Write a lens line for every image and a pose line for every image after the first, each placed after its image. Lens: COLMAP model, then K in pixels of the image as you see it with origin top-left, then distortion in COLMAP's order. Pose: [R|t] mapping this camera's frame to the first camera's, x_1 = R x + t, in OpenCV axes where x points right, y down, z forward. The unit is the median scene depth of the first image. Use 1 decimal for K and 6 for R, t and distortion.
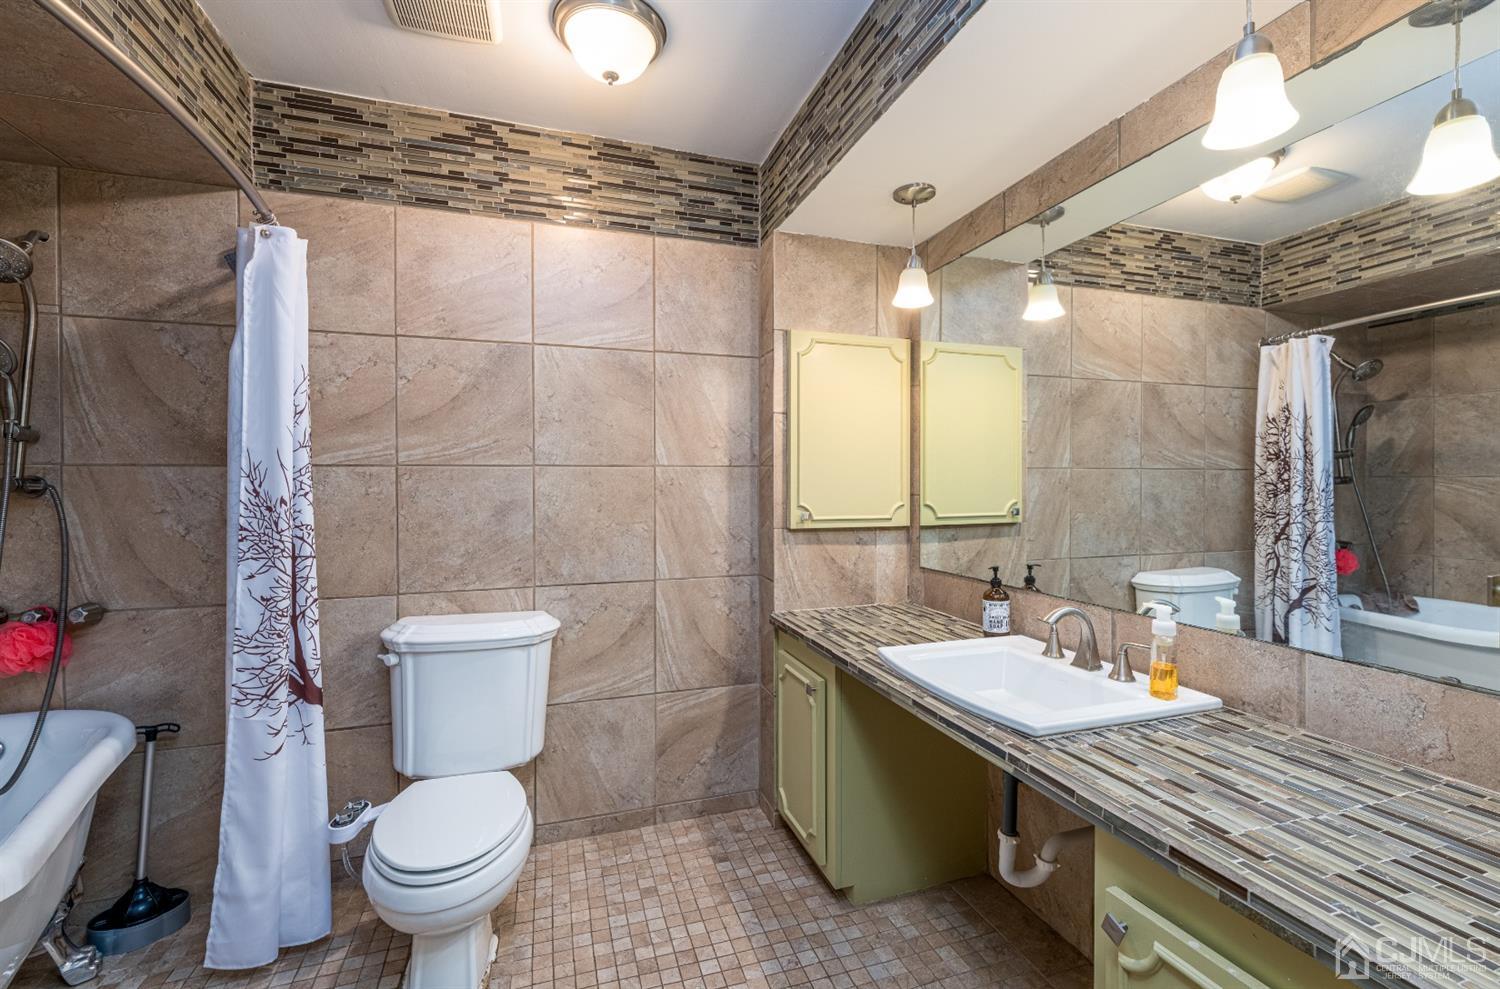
lens RADIAL K [[650.7, 0, 754.2], [0, 650.7, 488.1], [0, 0, 1]] dist [0.000885, -0.000625]
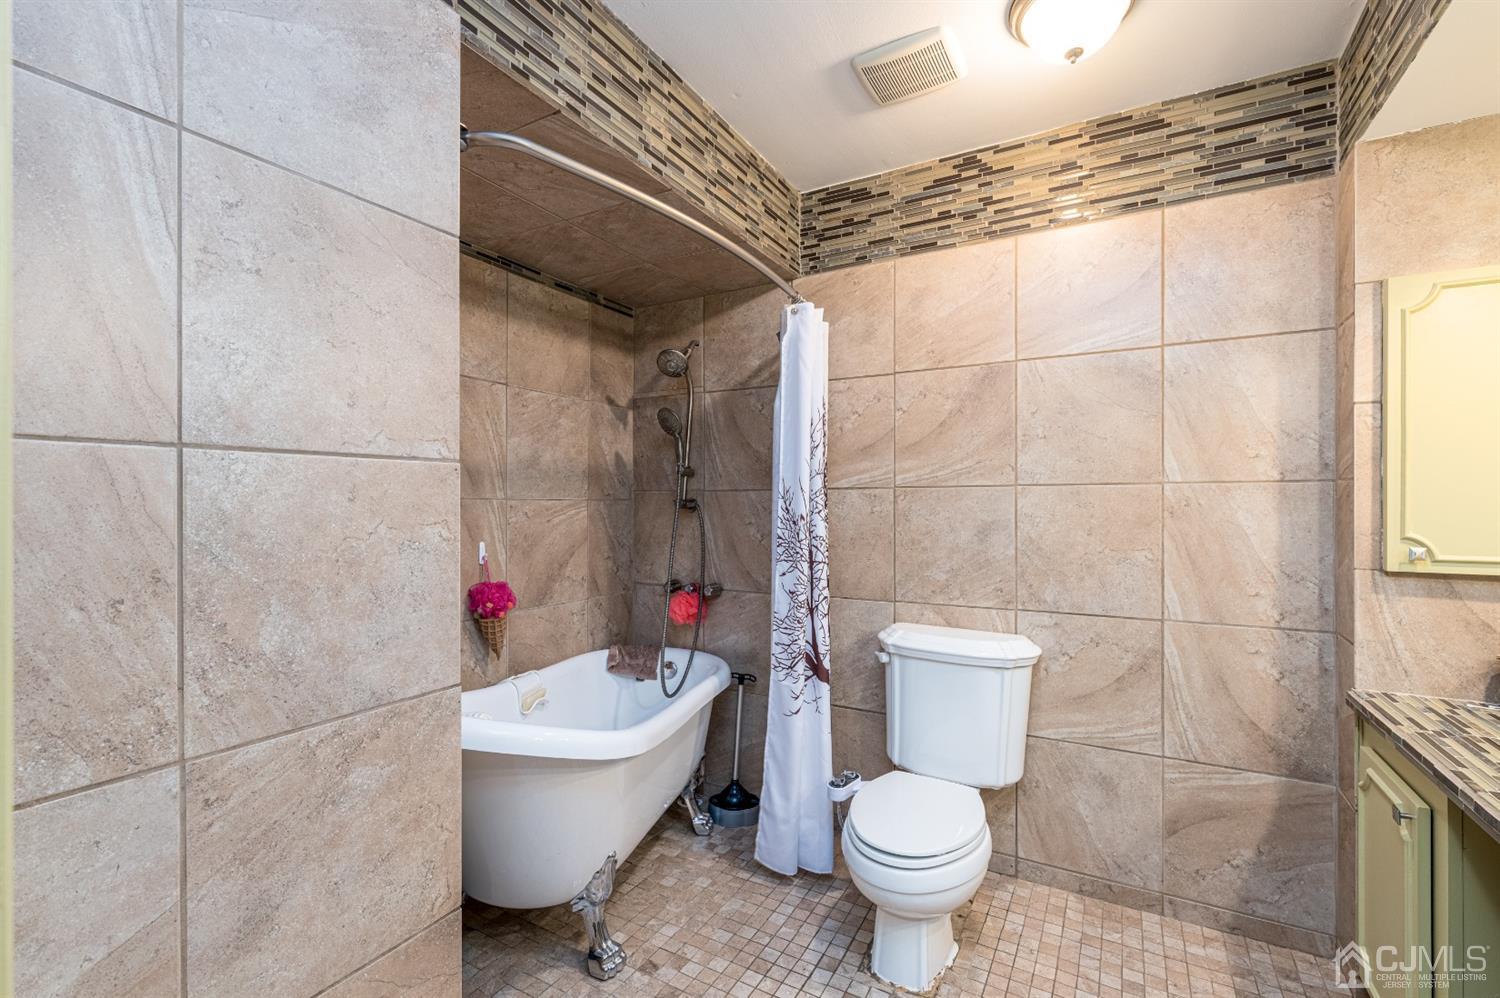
lens RADIAL K [[650.7, 0, 754.5], [0, 650.7, 502.0], [0, 0, 1]] dist [0.000885, -0.000625]
pose [[0.668821, 0.000039, -0.743424, 0.129560], [-0.007684, 0.999947, -0.006861, 0.000117], [0.743384, 0.010301, 0.668785, 0.060141]]
